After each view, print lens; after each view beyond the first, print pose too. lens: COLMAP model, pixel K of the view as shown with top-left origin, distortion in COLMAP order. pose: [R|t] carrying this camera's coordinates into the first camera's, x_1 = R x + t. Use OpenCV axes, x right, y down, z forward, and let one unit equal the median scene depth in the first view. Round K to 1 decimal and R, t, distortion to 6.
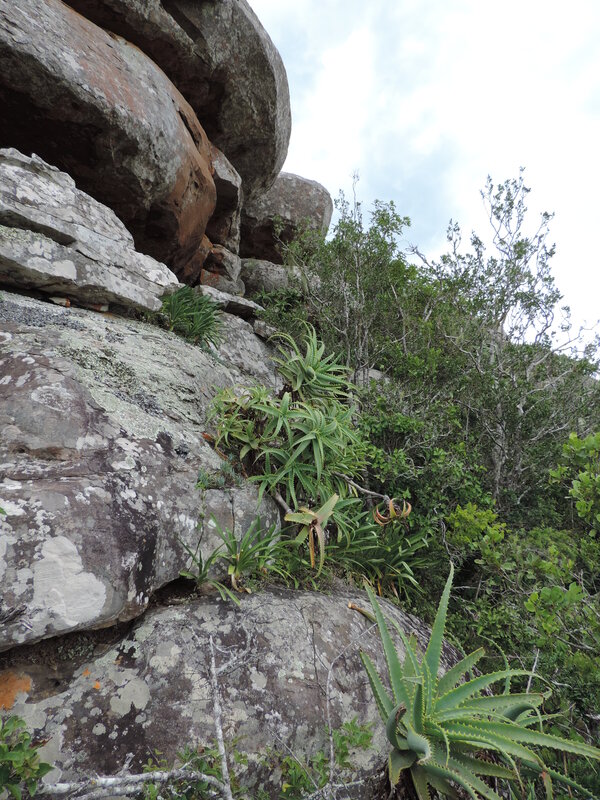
lens RADIAL K [[547.1, 0, 300.1], [0, 547.1, 398.0], [0, 0, 1]] dist [-0.022853, -0.001024]
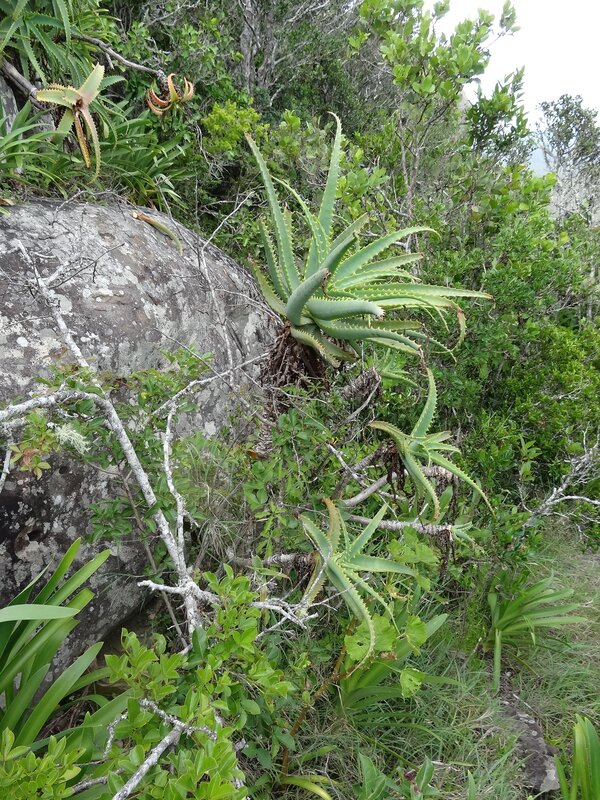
lens RADIAL K [[581.4, 0, 301.5], [0, 581.4, 401.4], [0, 0, 1]] dist [-0.020255, 0.006475]
pose [[0.889841, -0.219362, 0.400080, -0.109994], [-0.061648, 0.811003, 0.581785, 0.087989], [-0.452087, -0.542360, 0.708140, 0.112498]]
